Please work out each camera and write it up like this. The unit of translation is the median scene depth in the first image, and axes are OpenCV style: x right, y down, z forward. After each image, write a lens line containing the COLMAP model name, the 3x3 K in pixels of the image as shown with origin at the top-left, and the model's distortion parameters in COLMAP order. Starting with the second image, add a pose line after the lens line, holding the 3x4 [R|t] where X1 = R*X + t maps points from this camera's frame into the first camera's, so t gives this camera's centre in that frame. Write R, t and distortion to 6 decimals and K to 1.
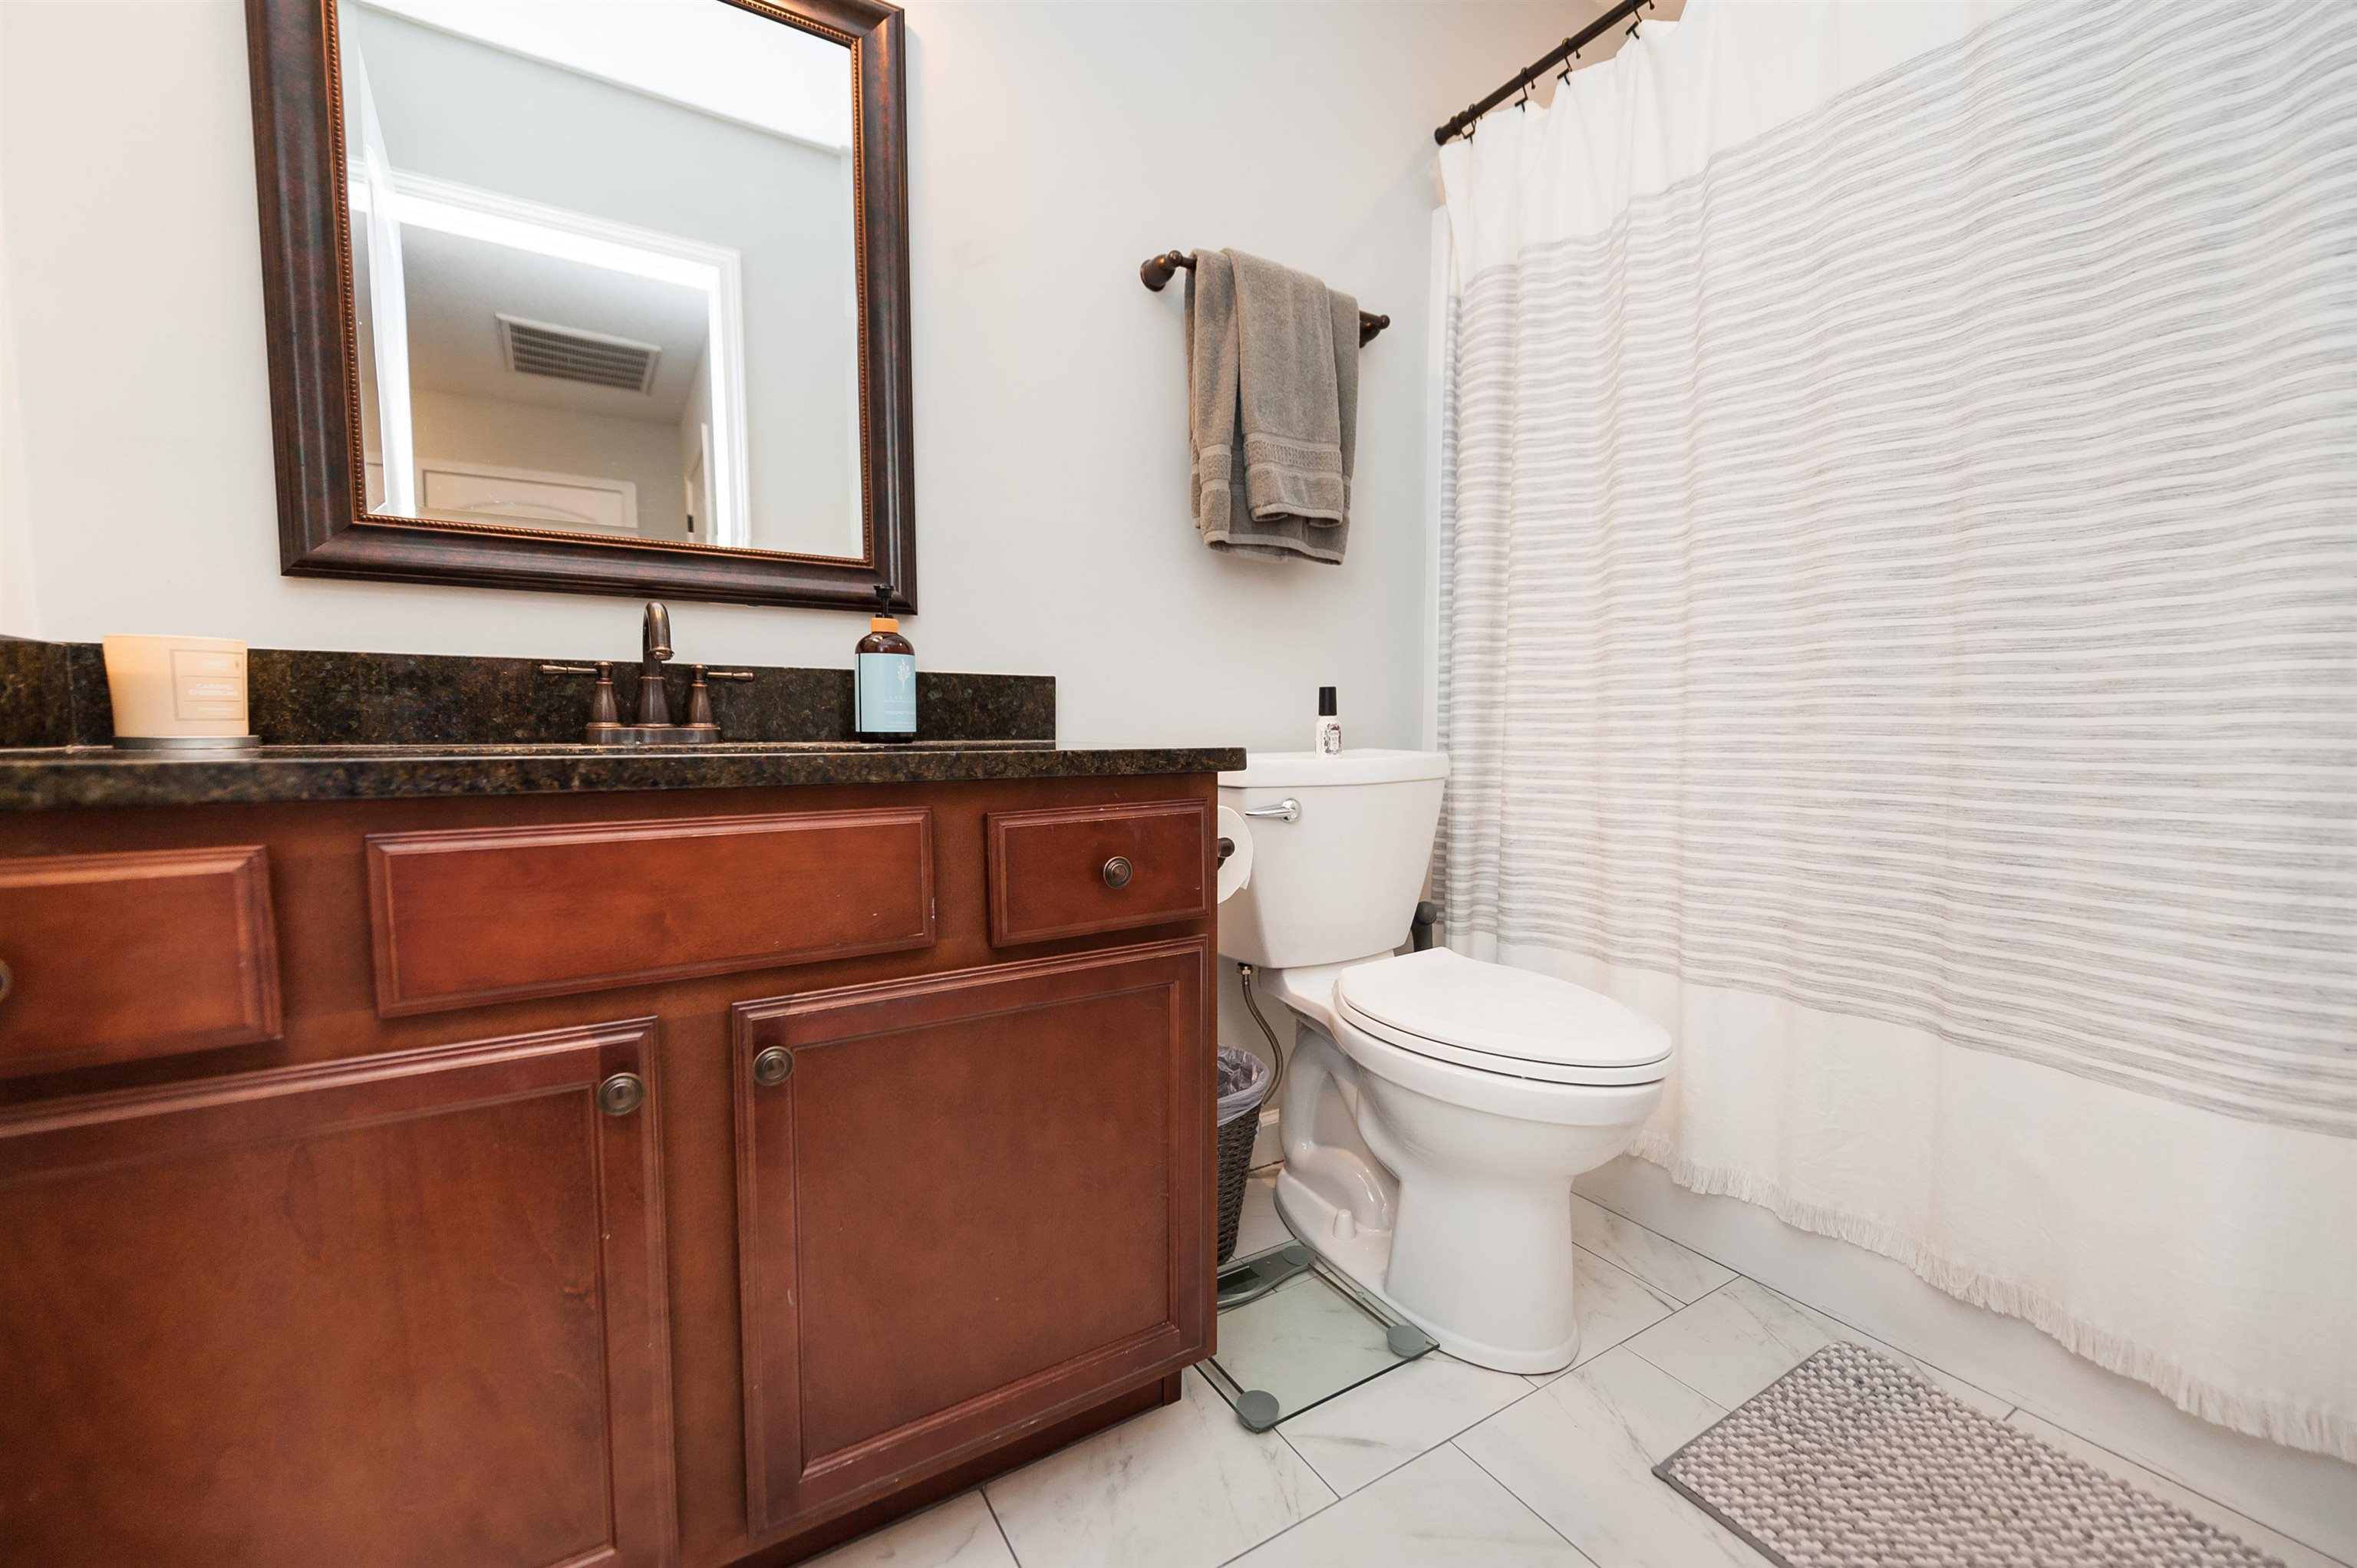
lens RADIAL K [[985.0, 0, 1185.5], [0, 985.0, 772.7], [0, 0, 1]] dist [0.000903, 0.000008]
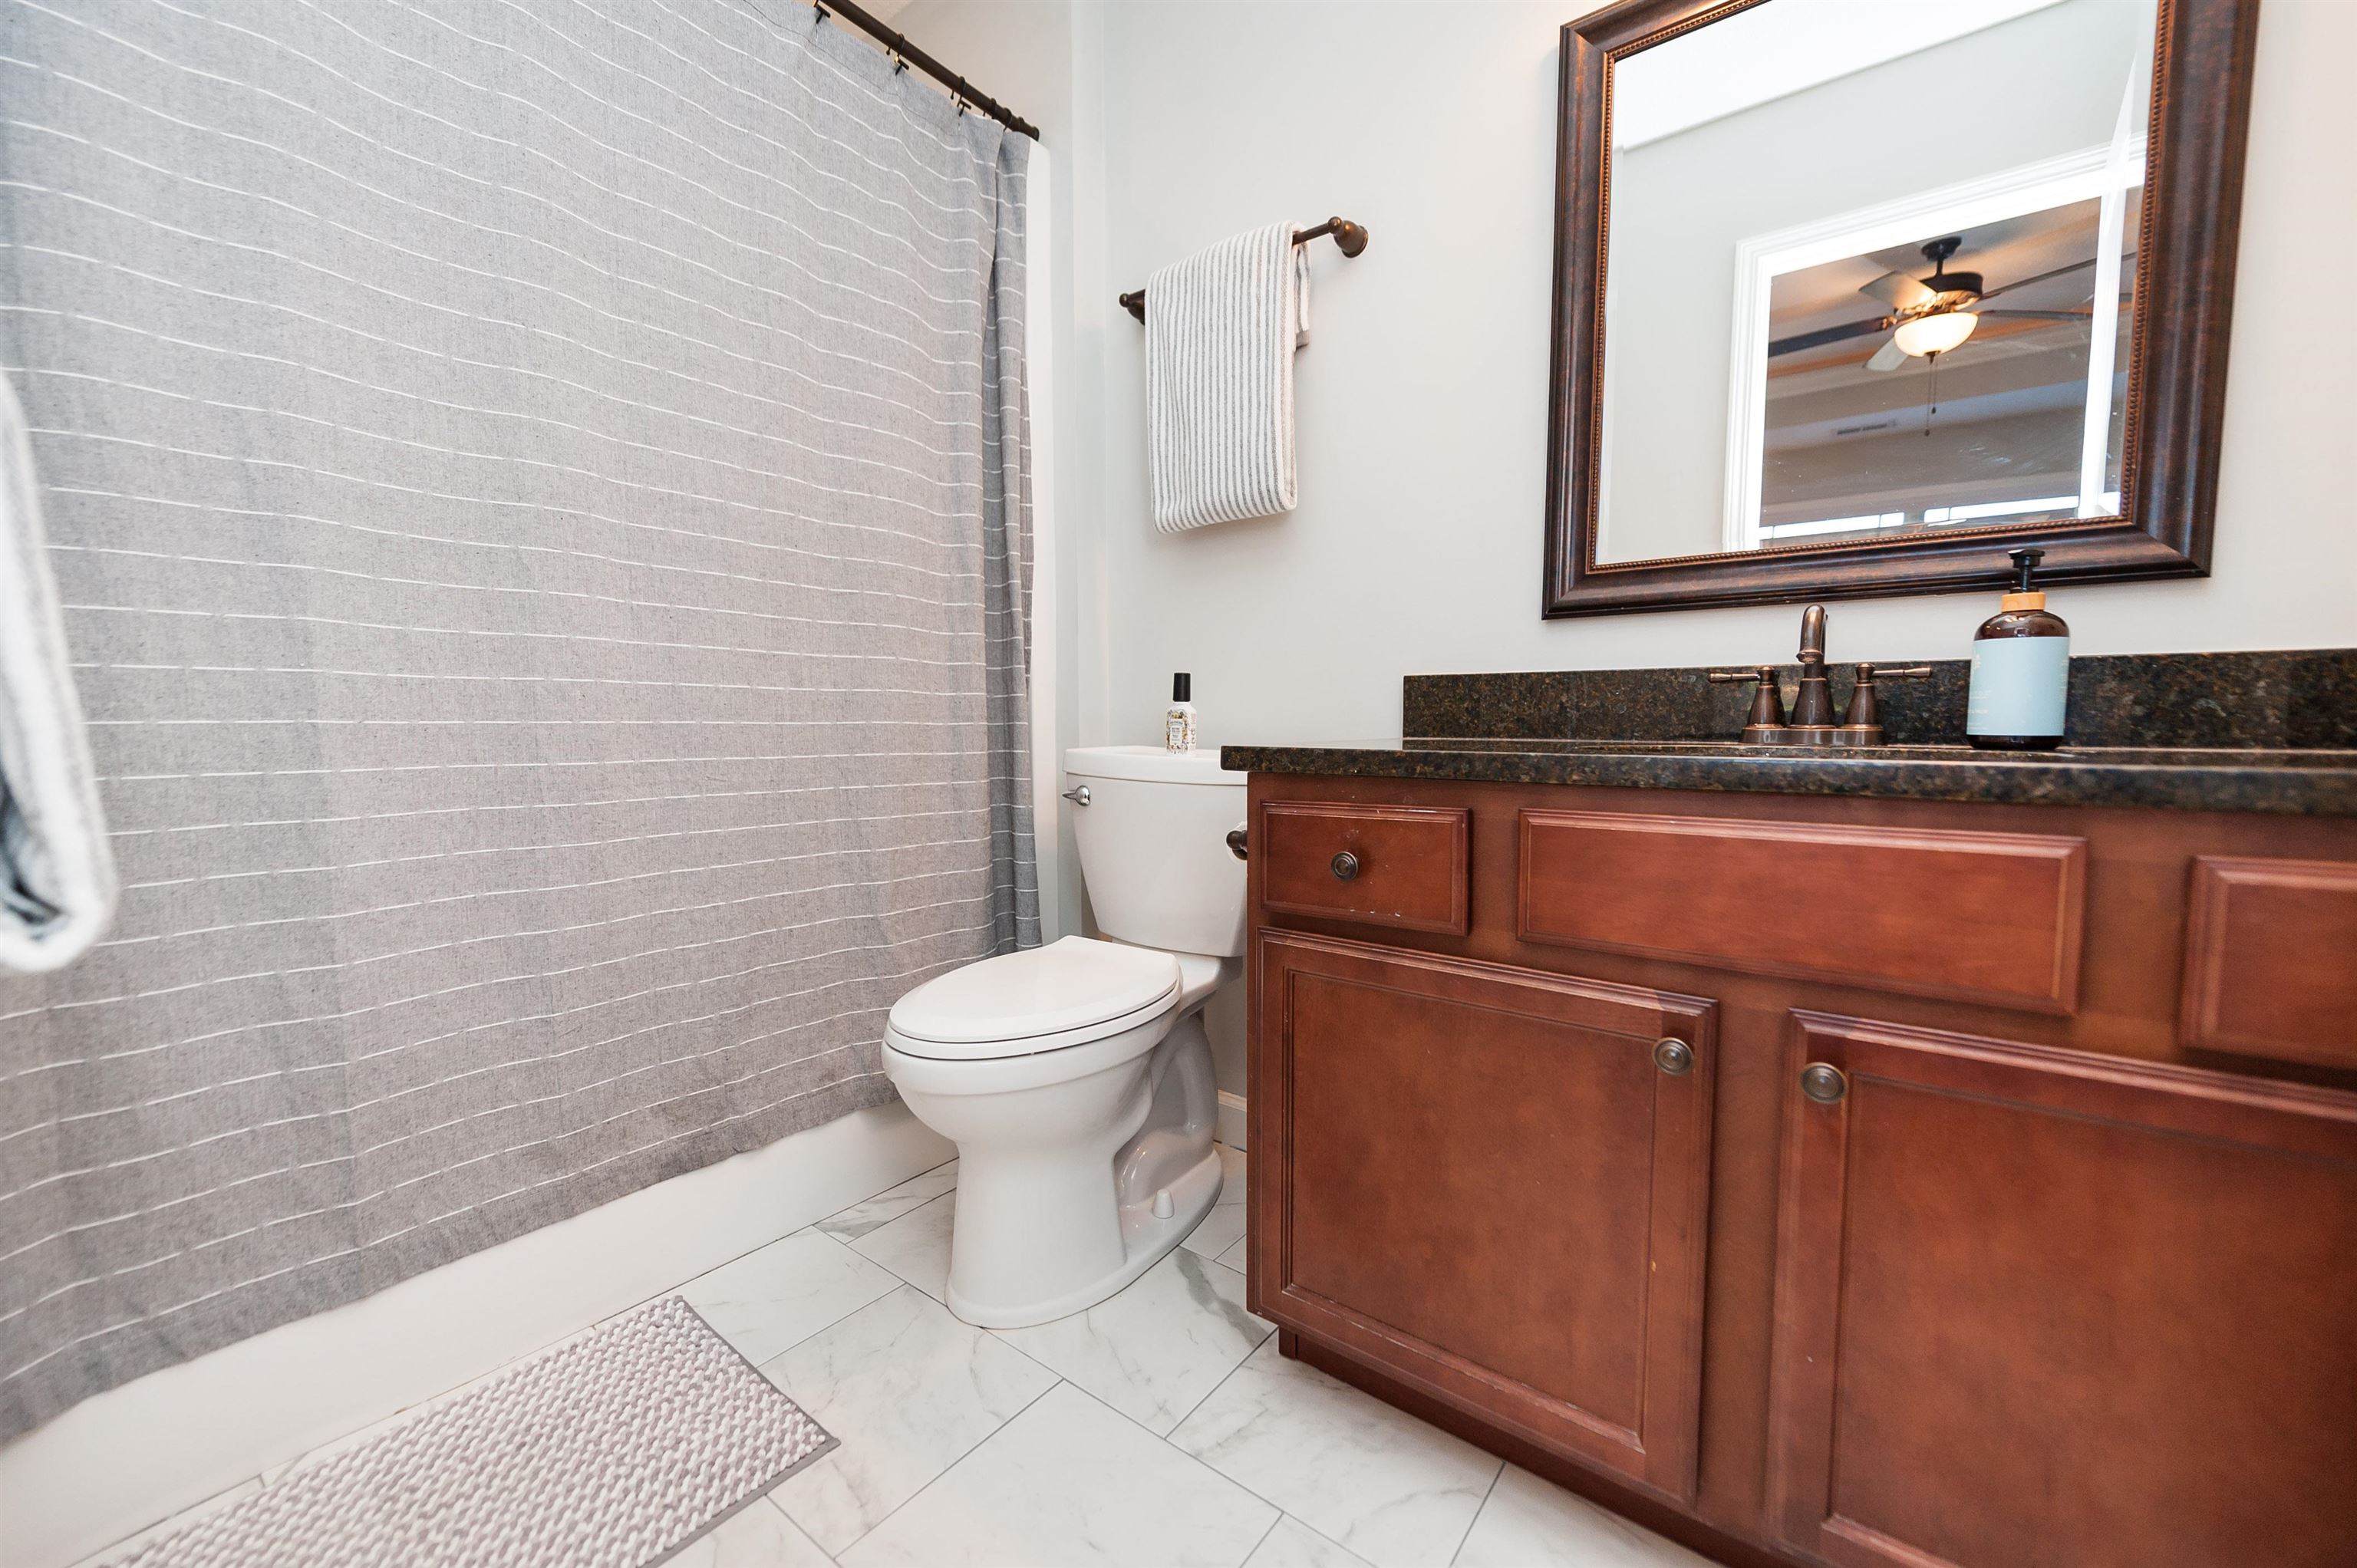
lens RADIAL K [[915.3, 0, 1188.2], [0, 915.3, 786.8], [0, 0, 1]] dist [-0.000326, -0.000202]
pose [[0.366405, 0.058404, -0.928621, 0.152815], [-0.042426, 0.998039, 0.046030, -0.003957], [0.929488, 0.022532, 0.368164, 0.091092]]
